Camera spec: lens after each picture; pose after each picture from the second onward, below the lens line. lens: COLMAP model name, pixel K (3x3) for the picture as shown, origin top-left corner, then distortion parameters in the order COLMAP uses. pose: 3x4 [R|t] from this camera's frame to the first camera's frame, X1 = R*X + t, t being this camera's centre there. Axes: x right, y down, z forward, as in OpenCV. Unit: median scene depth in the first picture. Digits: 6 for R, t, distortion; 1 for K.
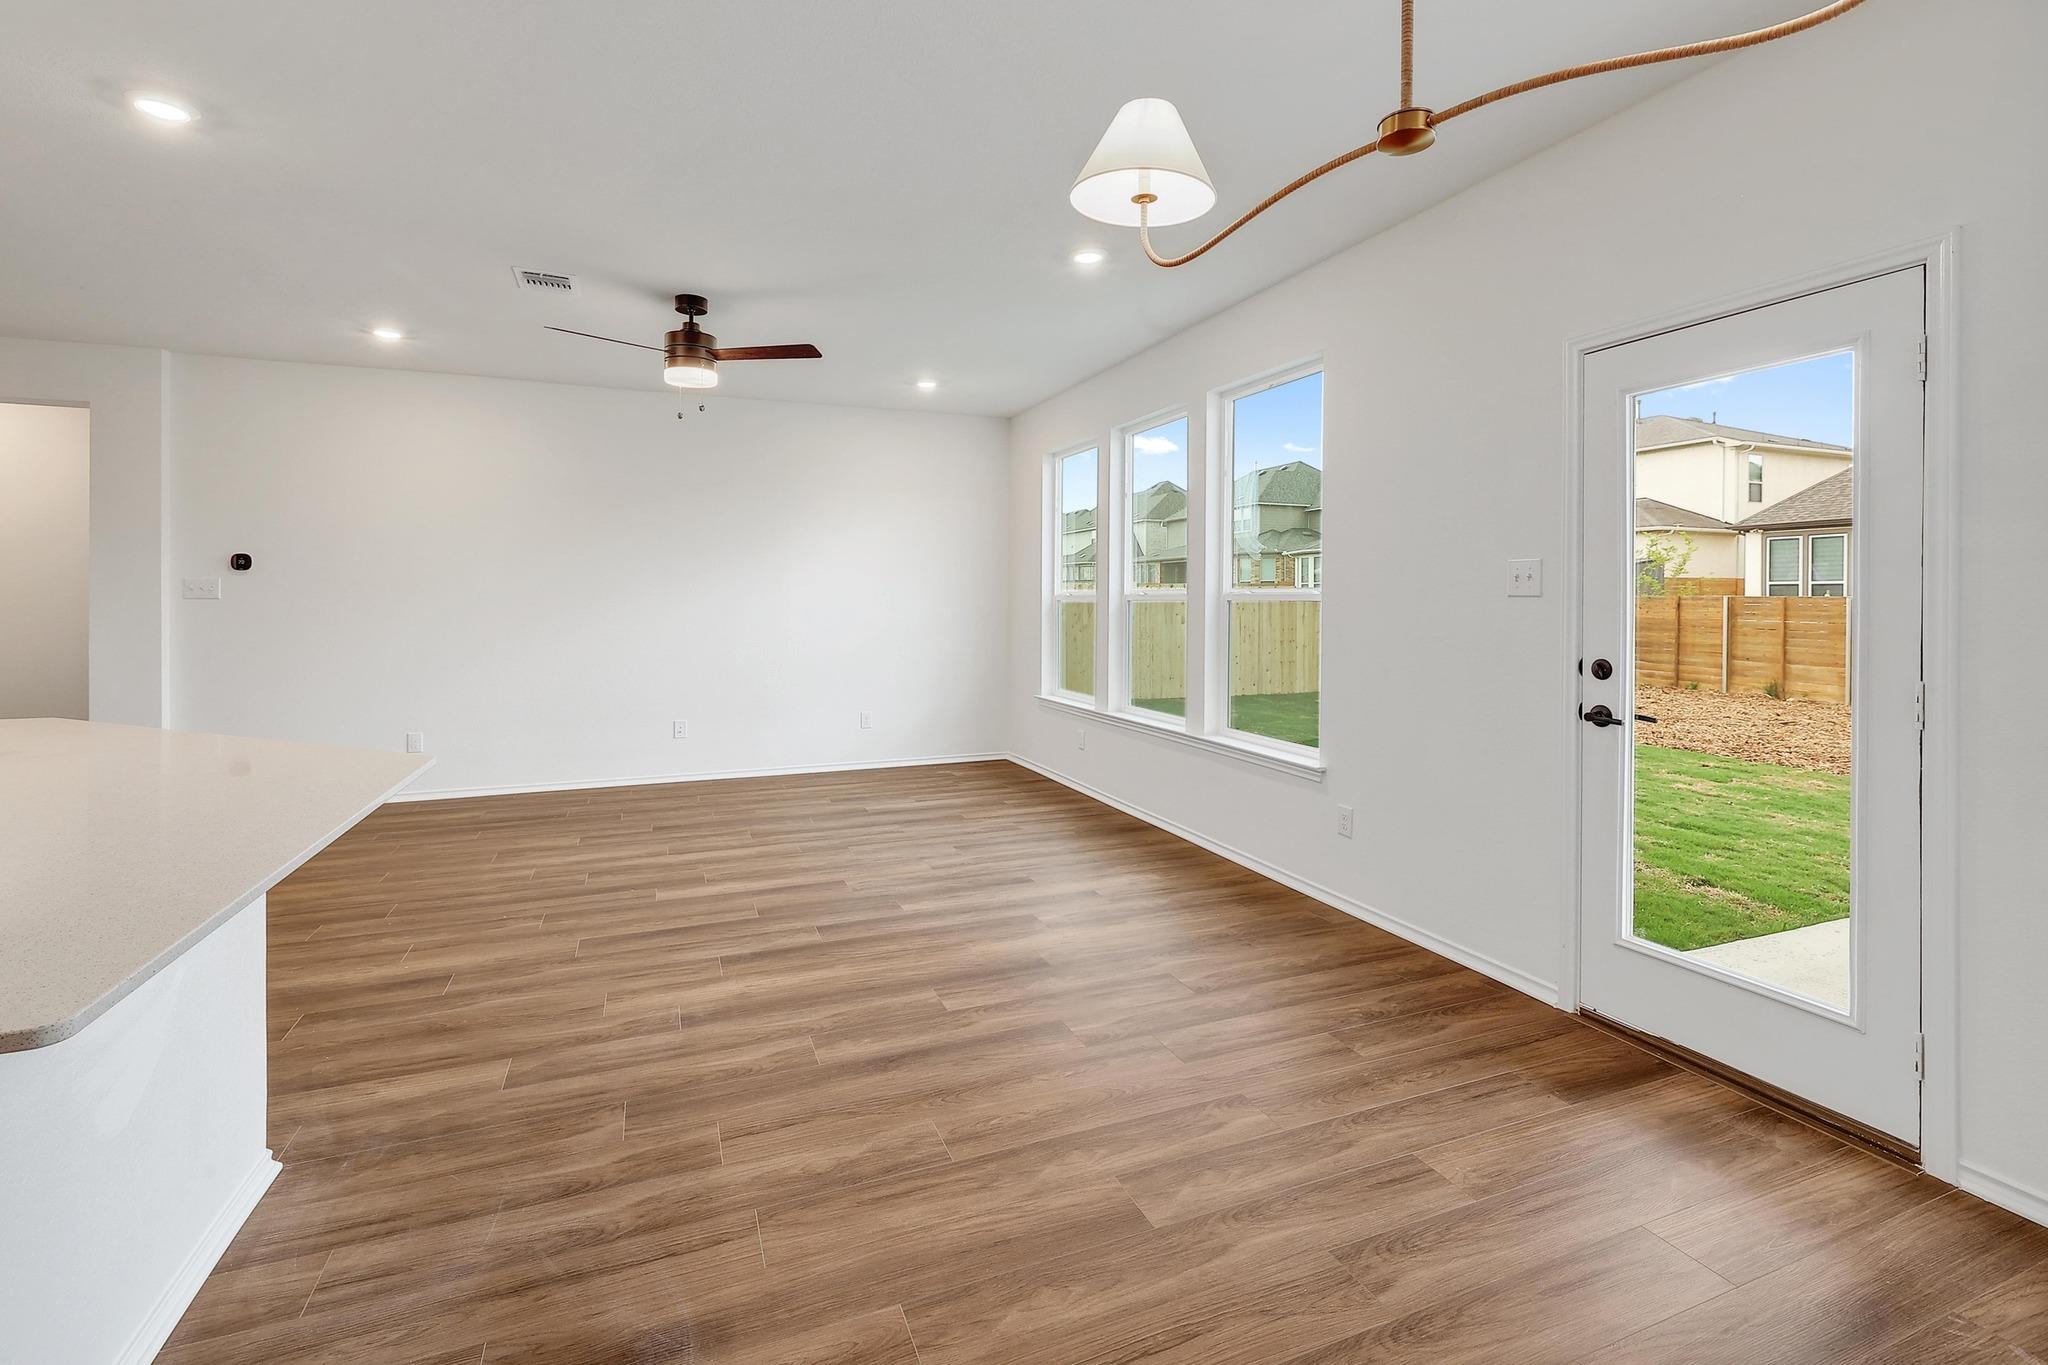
lens RADIAL K [[903.1, 0, 1015.8], [0, 903.1, 601.8], [0, 0, 1]] dist [0.000383, -0.000738]
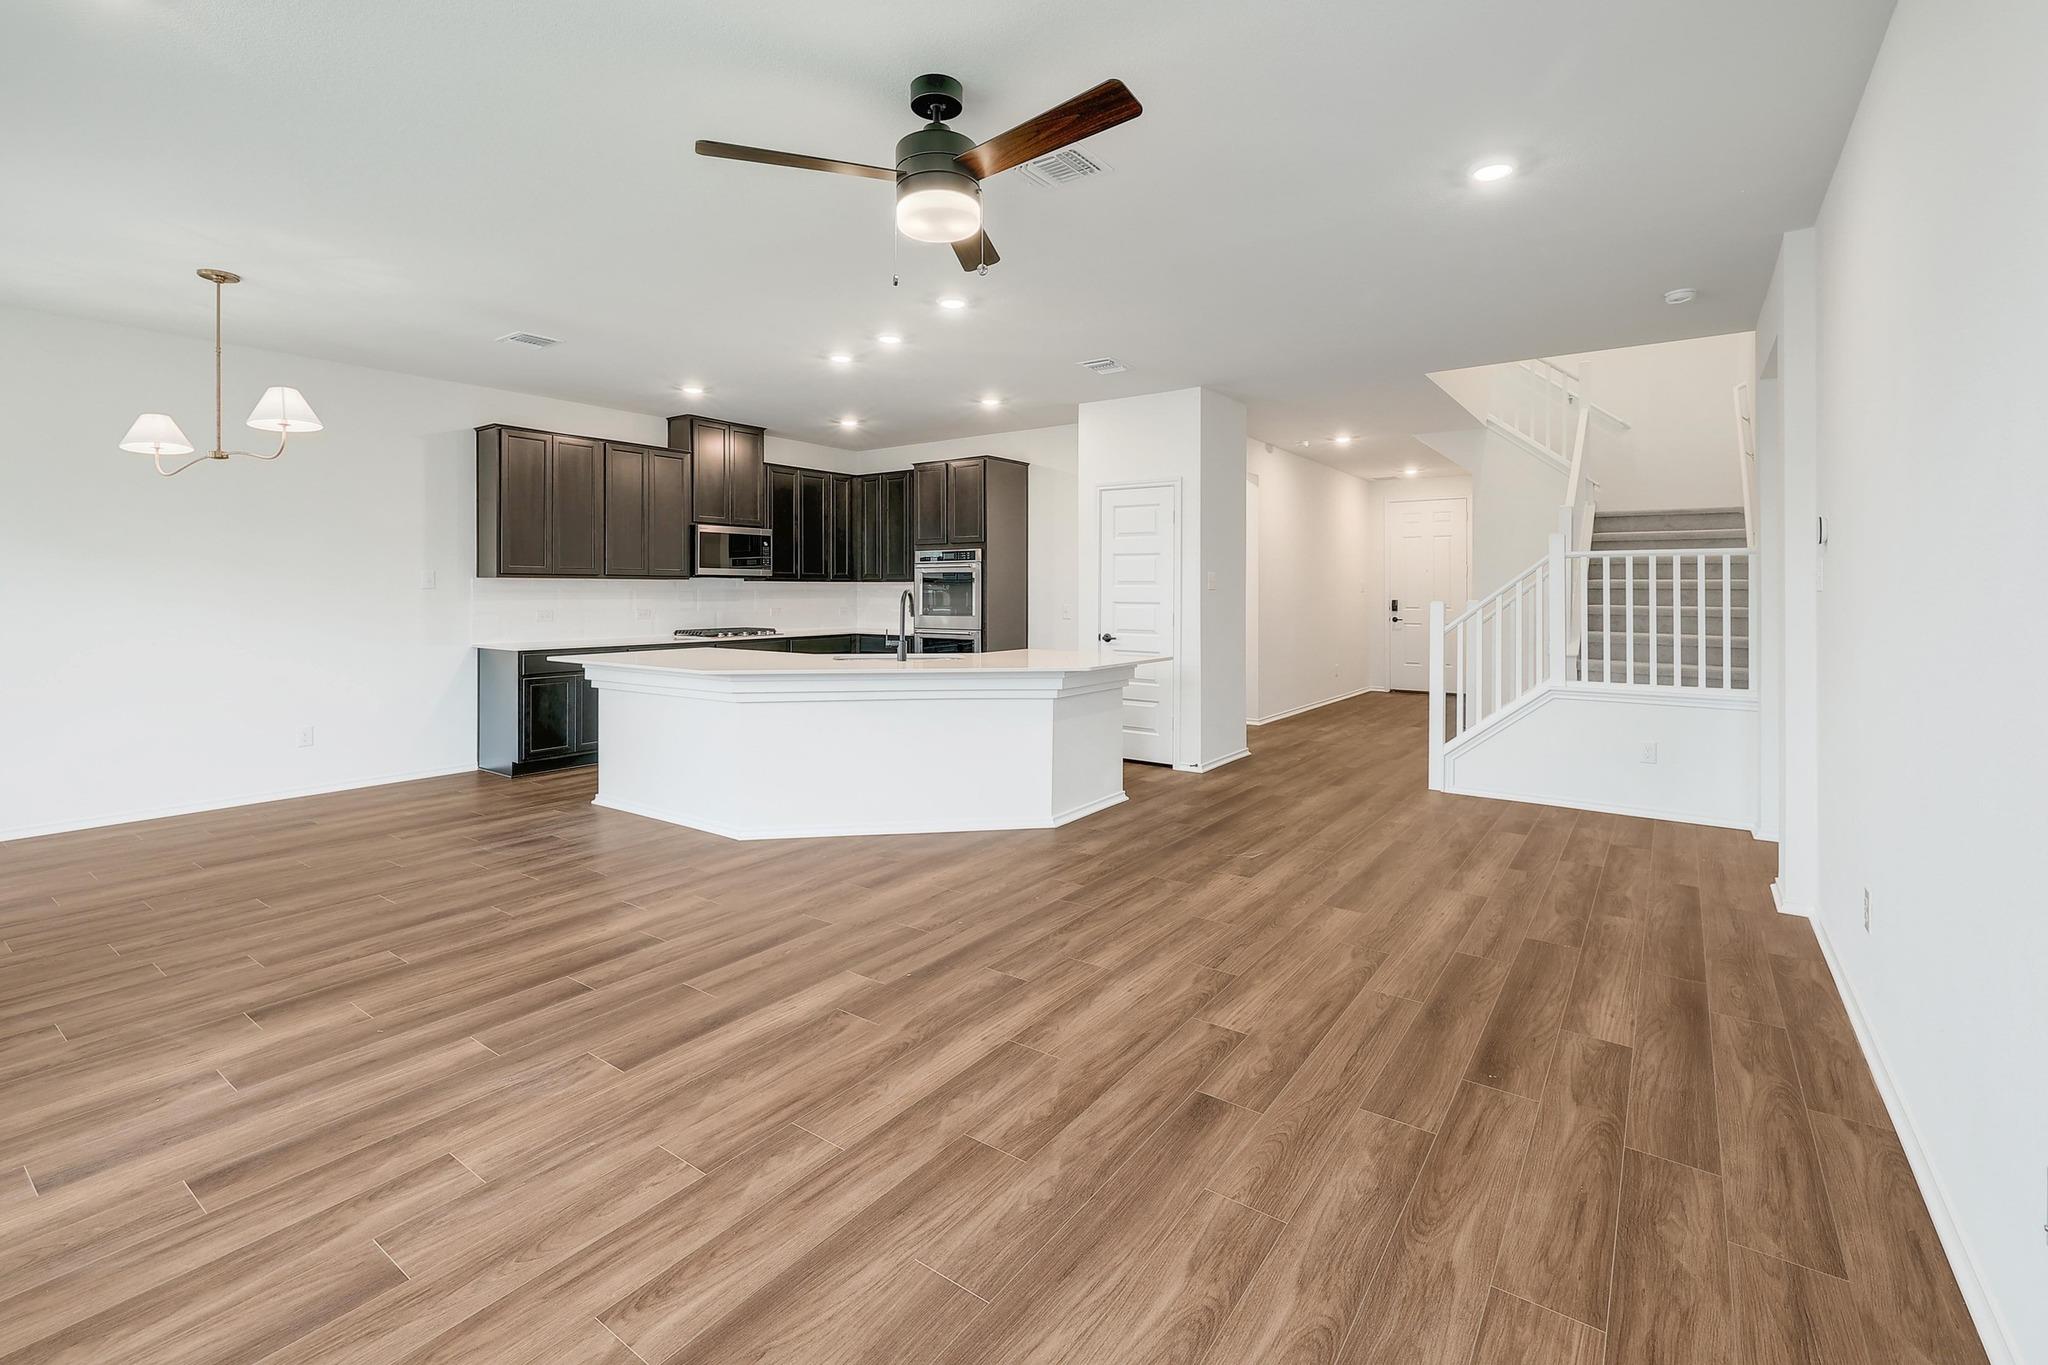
lens RADIAL K [[903.1, 0, 1022.2], [0, 903.1, 598.3], [0, 0, 1]] dist [0.000383, -0.000738]
pose [[-0.844846, 0.002725, -0.535003, -0.141875], [-0.002441, 0.999957, 0.008947, -0.004312], [0.535004, 0.008865, -0.844803, 2.378032]]
